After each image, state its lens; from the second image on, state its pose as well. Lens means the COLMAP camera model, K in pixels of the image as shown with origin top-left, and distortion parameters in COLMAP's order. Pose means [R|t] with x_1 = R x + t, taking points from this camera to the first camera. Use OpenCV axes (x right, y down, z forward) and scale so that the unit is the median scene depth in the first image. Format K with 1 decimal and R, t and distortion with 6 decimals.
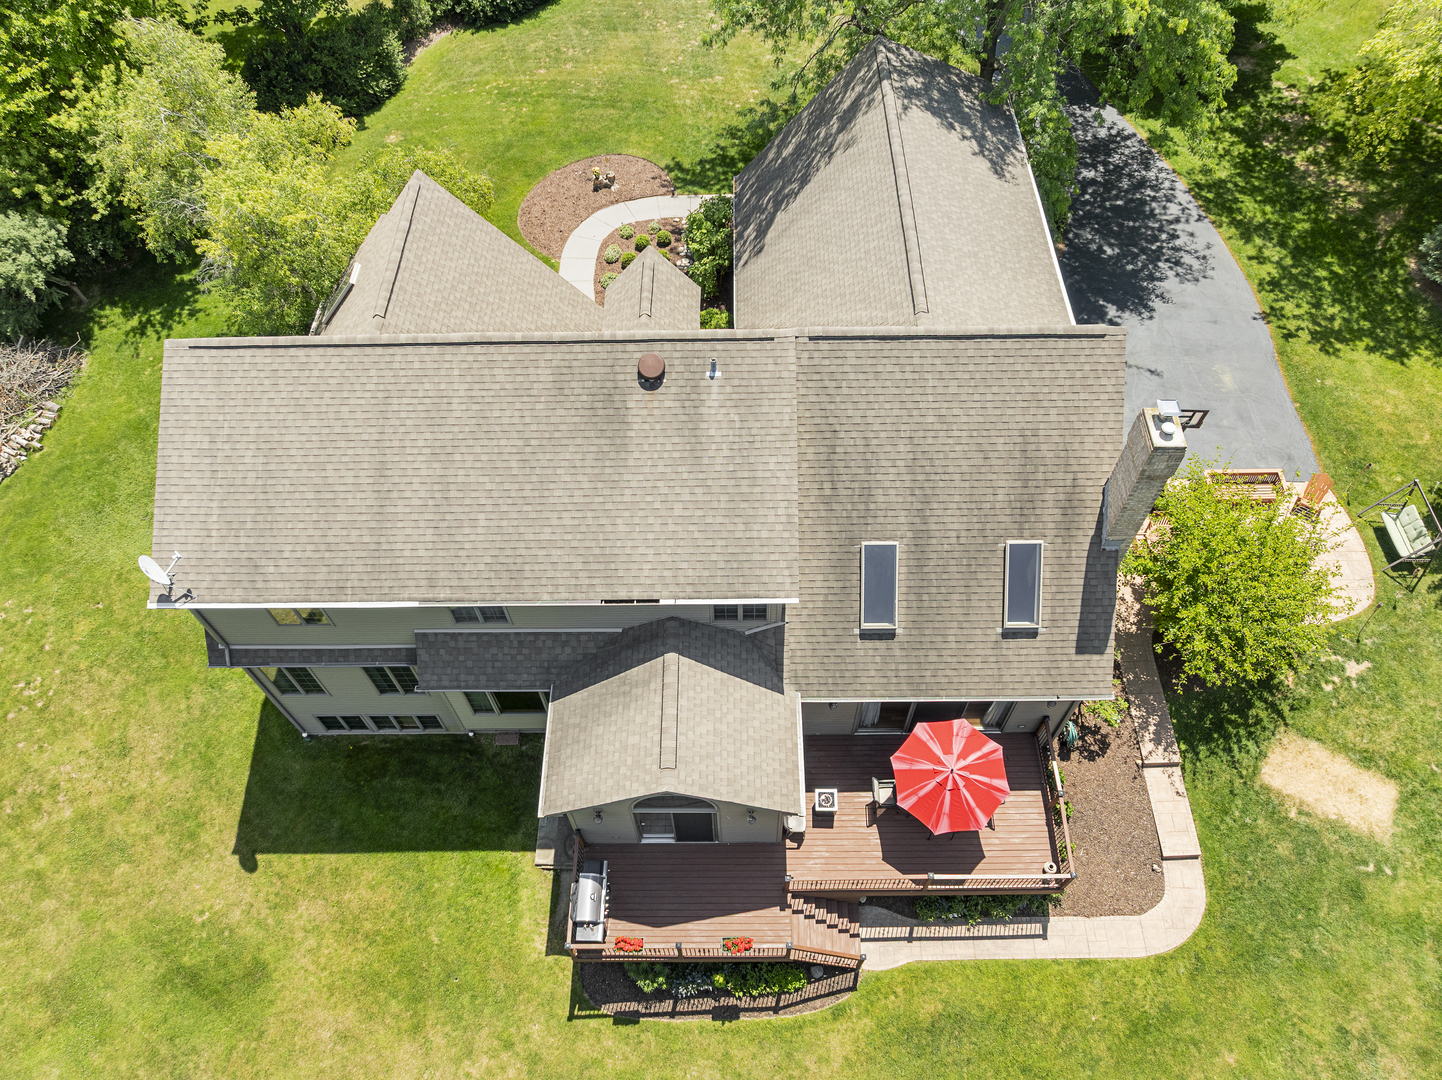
lens RADIAL K [[1014.2, 0, 731.5], [0, 1014.2, 527.1], [0, 0, 1]] dist [-0.050127, 0.022410]
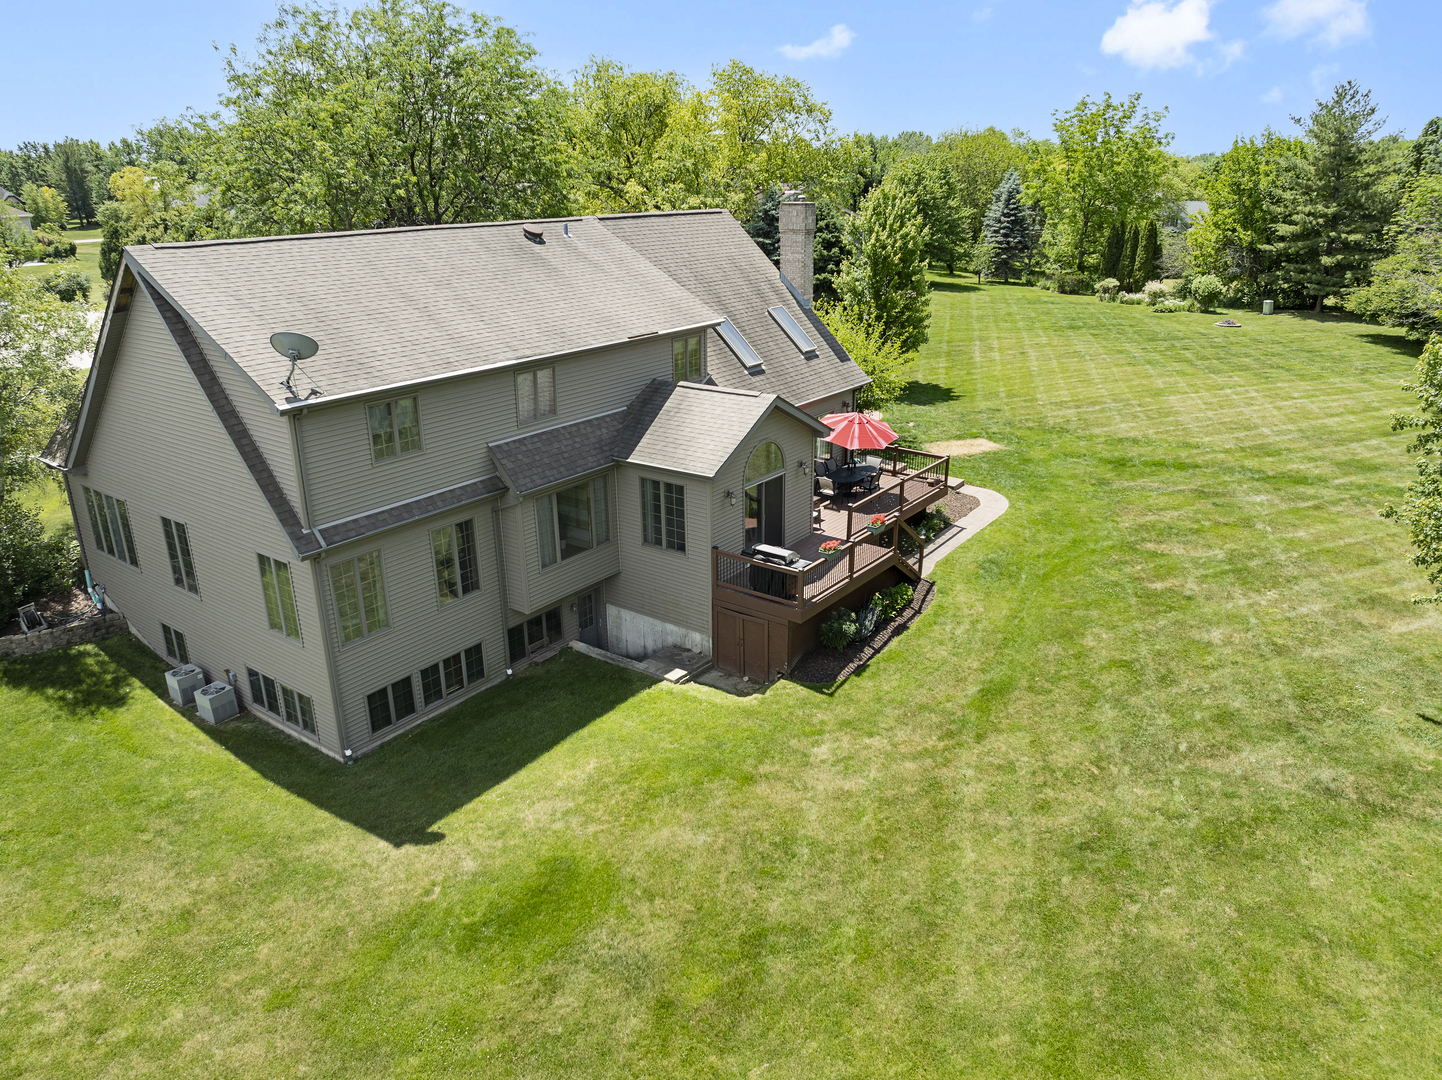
lens RADIAL K [[1014.2, 0, 731.5], [0, 1014.2, 527.1], [0, 0, 1]] dist [-0.050127, 0.022410]
pose [[0.586078, -0.262497, 0.766556, -0.947845], [0.669089, 0.690371, -0.275150, 0.587360], [-0.456982, 0.674153, 0.580245, 0.352062]]
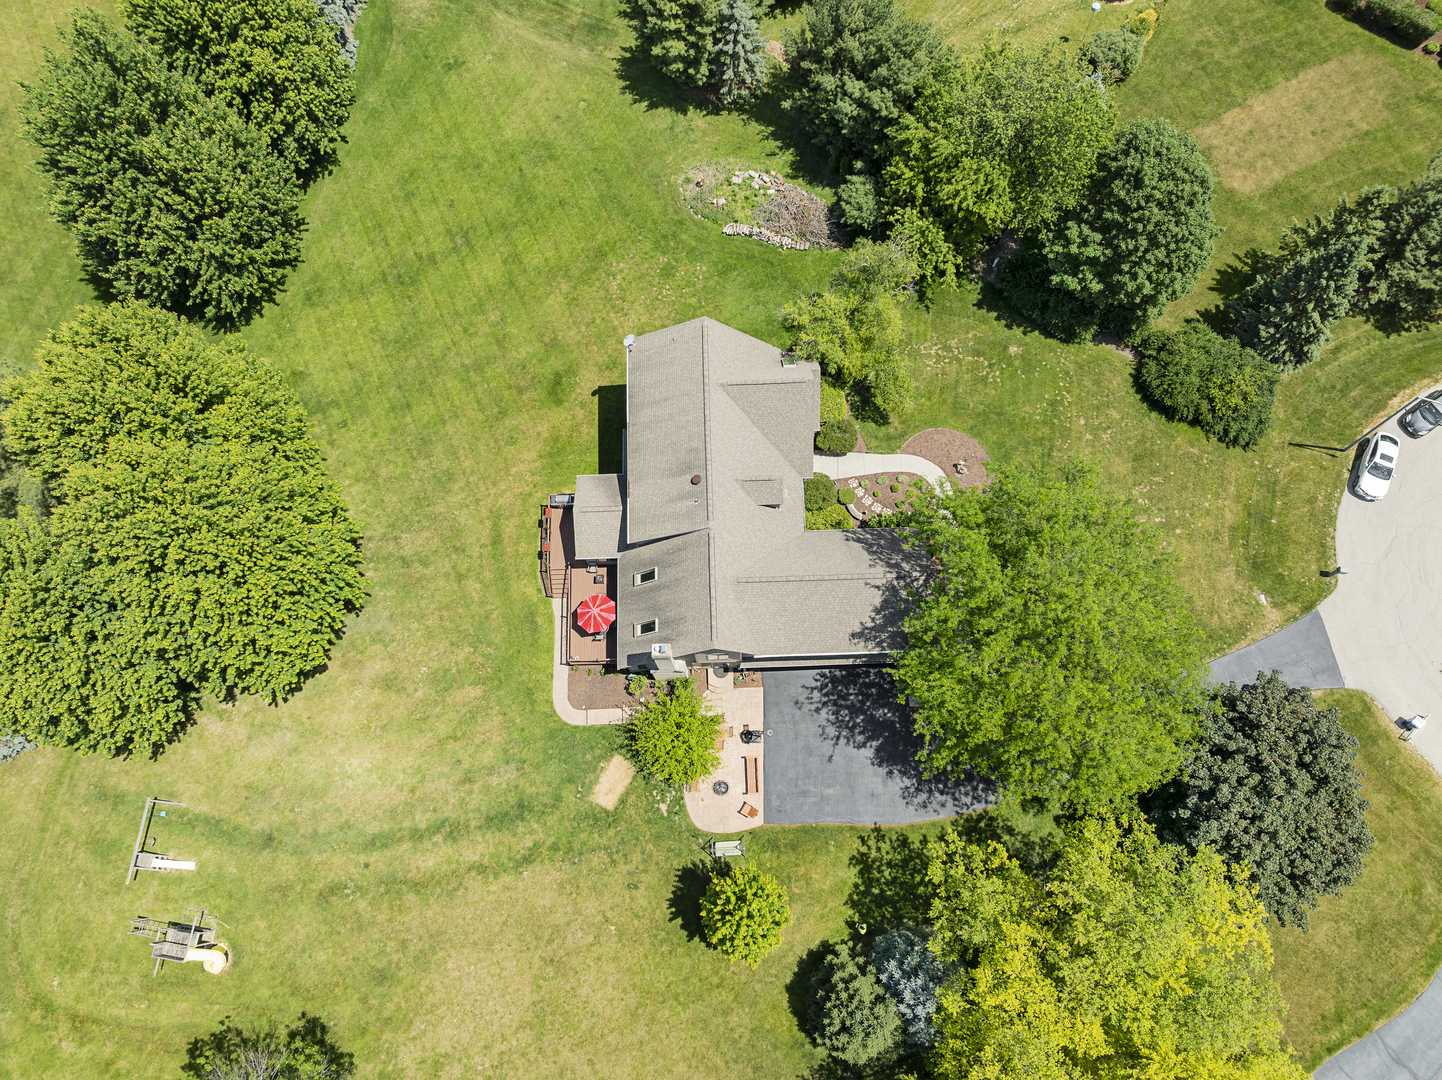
lens RADIAL K [[1030.7, 0, 736.9], [0, 1030.7, 514.9], [0, 0, 1]] dist [-0.035573, -0.003290]
pose [[0.029497, 0.956949, -0.288754, 0.772707], [-0.822791, 0.187278, 0.536602, -1.628223], [0.567578, 0.221756, 0.792893, -1.093708]]
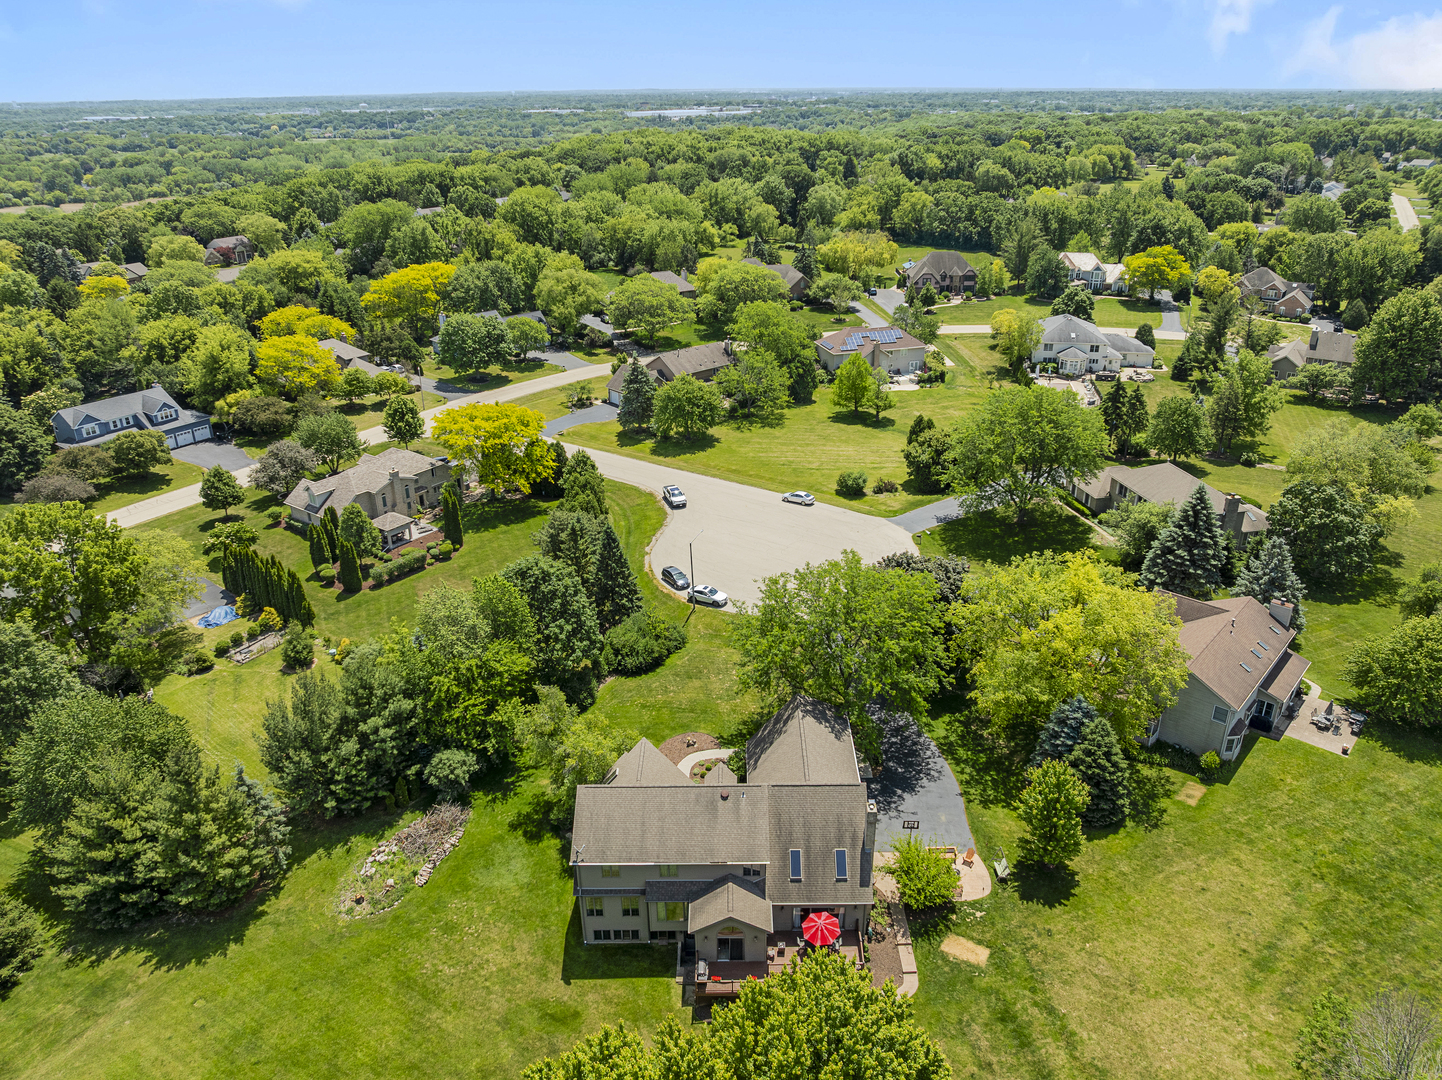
lens RADIAL K [[1030.7, 0, 736.9], [0, 1030.7, 514.9], [0, 0, 1]] dist [-0.035573, -0.003290]
pose [[0.999933, 0.006016, 0.009869, -0.072591], [0.000153, 0.846925, -0.531712, 0.807475], [-0.011557, 0.531678, 0.846868, -2.204003]]
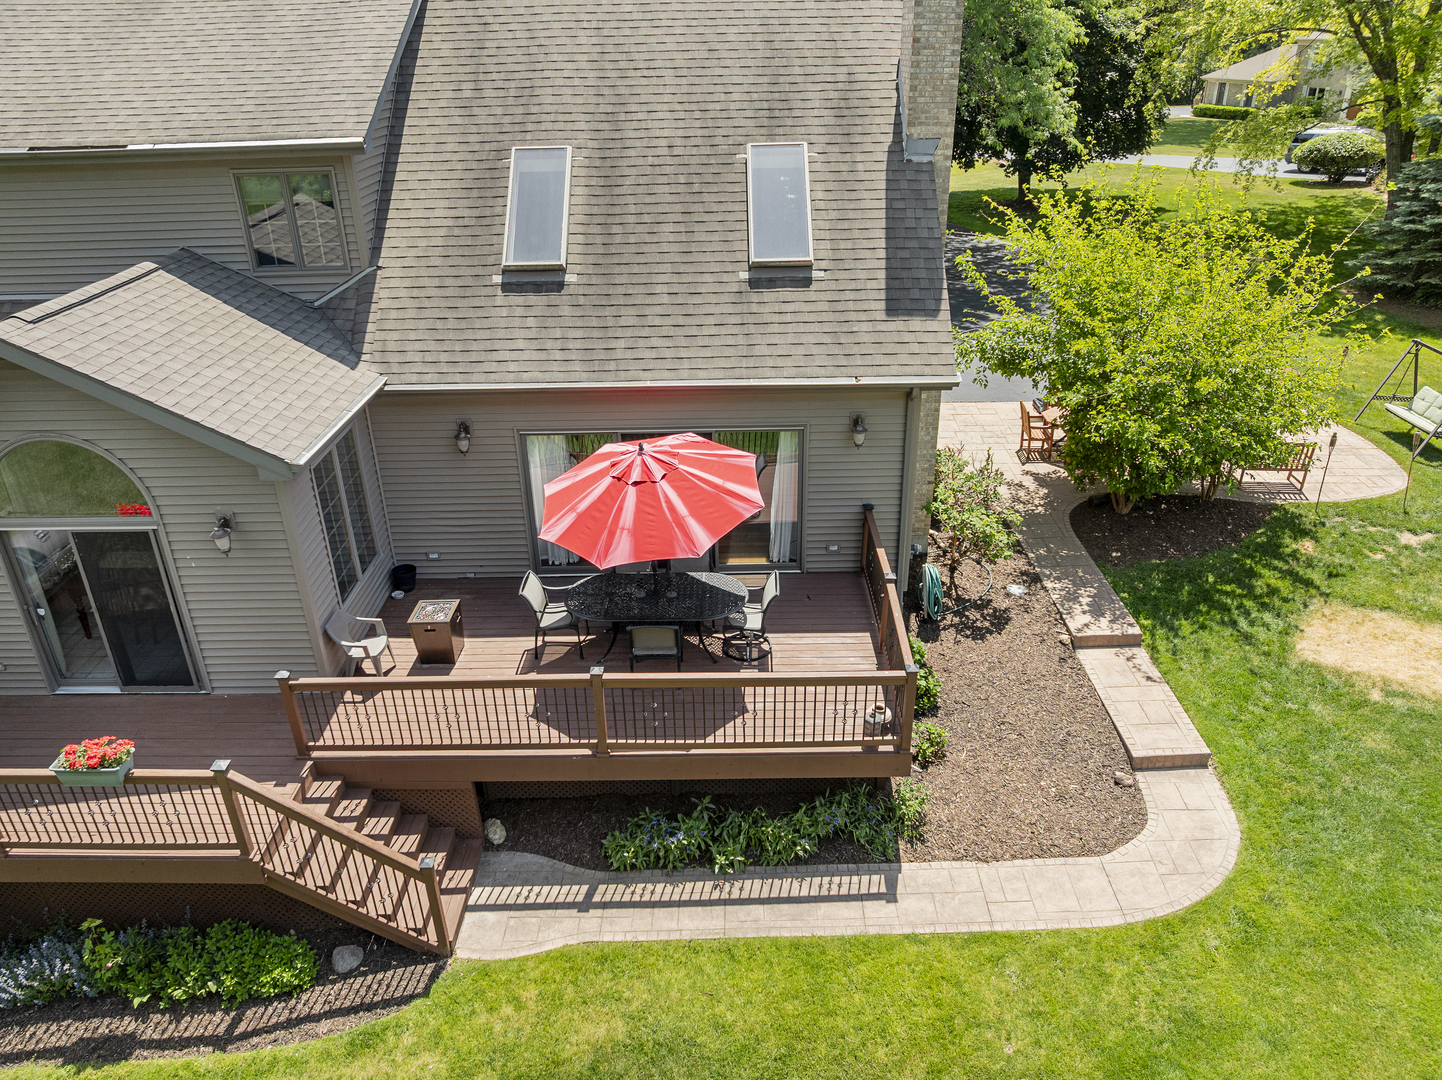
lens RADIAL K [[1014.2, 0, 731.5], [0, 1014.2, 527.1], [0, 0, 1]] dist [-0.050127, 0.022410]
pose [[0.999993, -0.003375, -0.001445, 0.250139], [0.002252, 0.874571, -0.484891, 0.491419], [0.002900, 0.484885, 0.874573, 0.547538]]
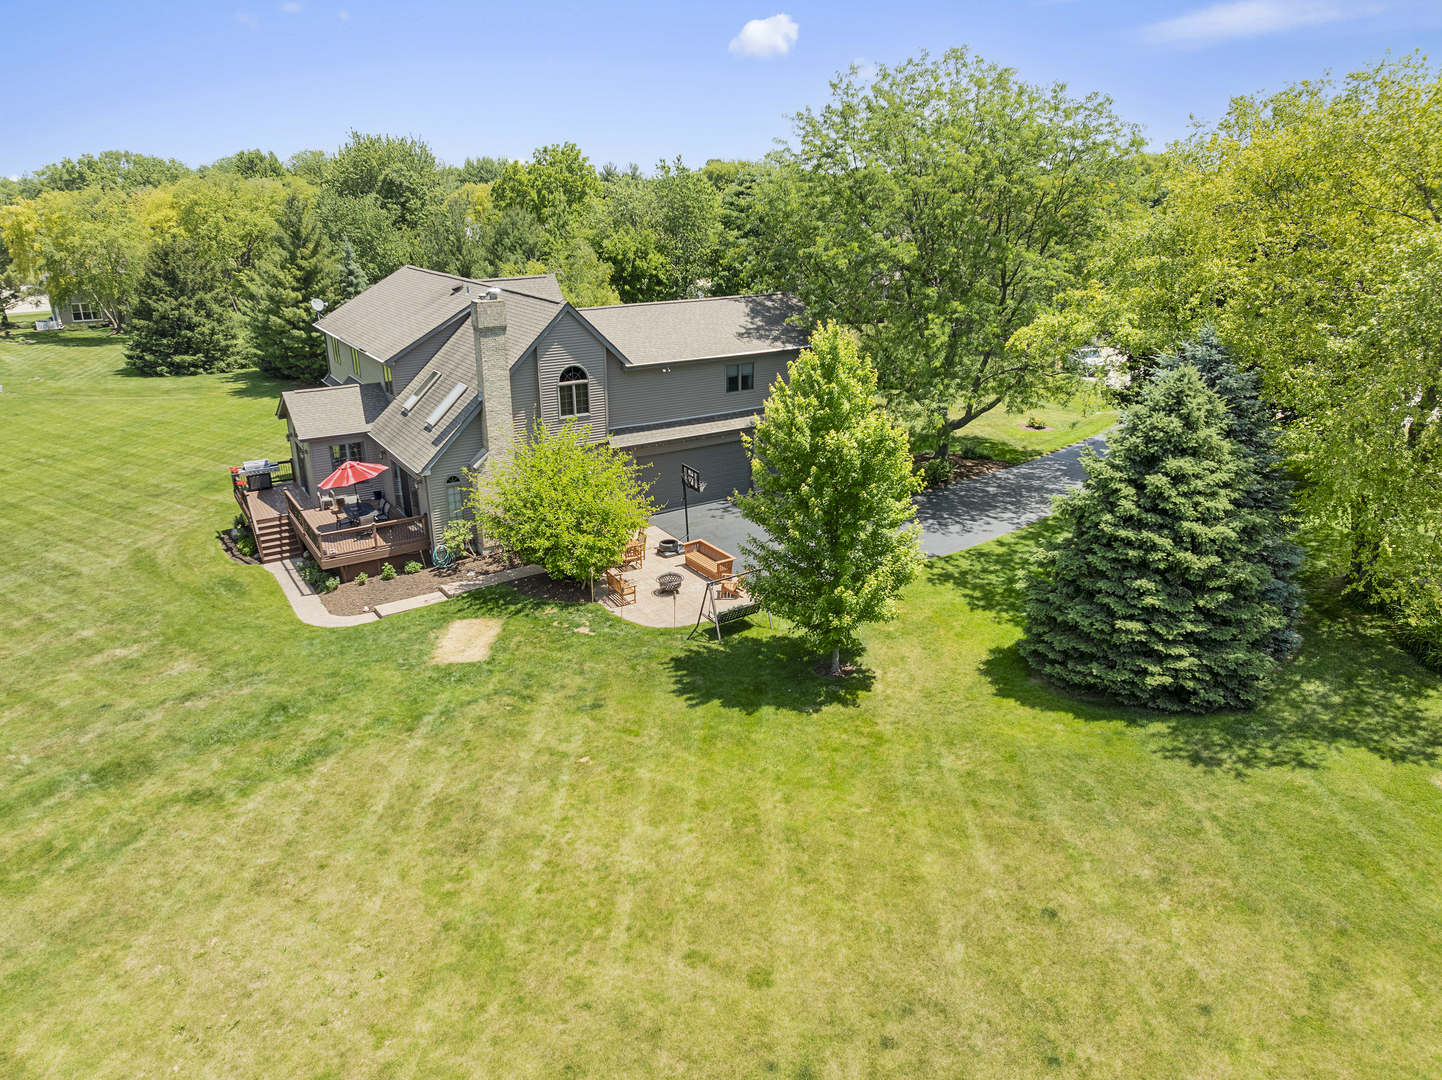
lens RADIAL K [[1014.2, 0, 731.5], [0, 1014.2, 527.1], [0, 0, 1]] dist [-0.050127, 0.022410]
pose [[0.535077, 0.281149, -0.796648, 1.864537], [-0.697171, 0.679534, -0.228445, 0.241103], [0.477122, 0.677635, 0.559612, 0.403781]]
